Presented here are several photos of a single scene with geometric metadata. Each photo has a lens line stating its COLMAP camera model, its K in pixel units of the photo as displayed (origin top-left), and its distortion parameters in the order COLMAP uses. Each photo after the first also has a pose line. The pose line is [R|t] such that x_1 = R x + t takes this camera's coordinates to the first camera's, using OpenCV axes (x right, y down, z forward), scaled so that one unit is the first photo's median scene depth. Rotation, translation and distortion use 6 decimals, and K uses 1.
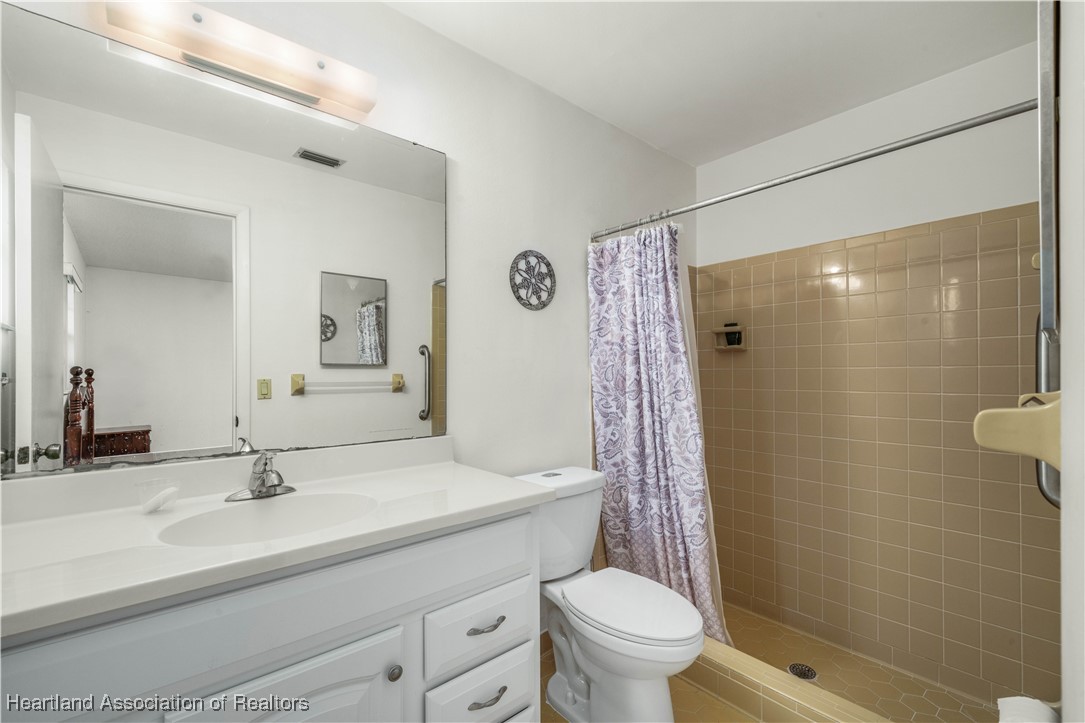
lens RADIAL K [[476.6, 0, 533.3], [0, 476.6, 361.6], [0, 0, 1]] dist [0.000449, 0.000251]
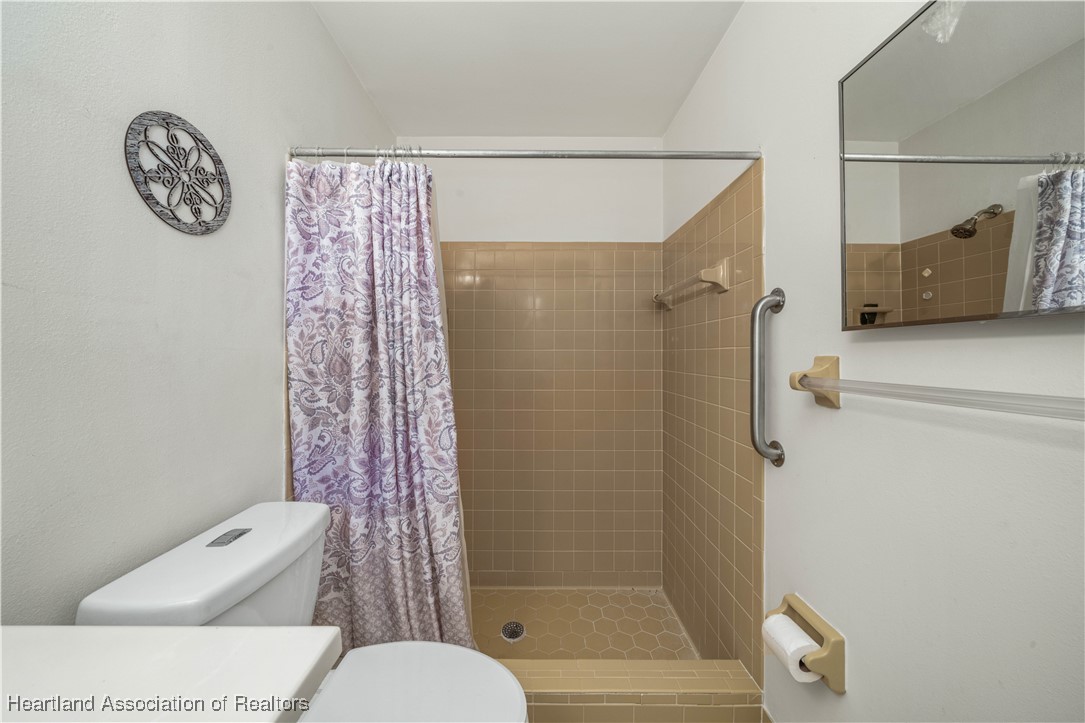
lens RADIAL K [[375.0, 0, 537.2], [0, 375.0, 345.8], [0, 0, 1]] dist [-0.006765, -0.000044]
pose [[0.641000, 0.019129, 0.767303, -0.064143], [-0.025773, 0.999662, -0.003391, 0.009023], [-0.767108, -0.017602, 0.641276, 0.441336]]
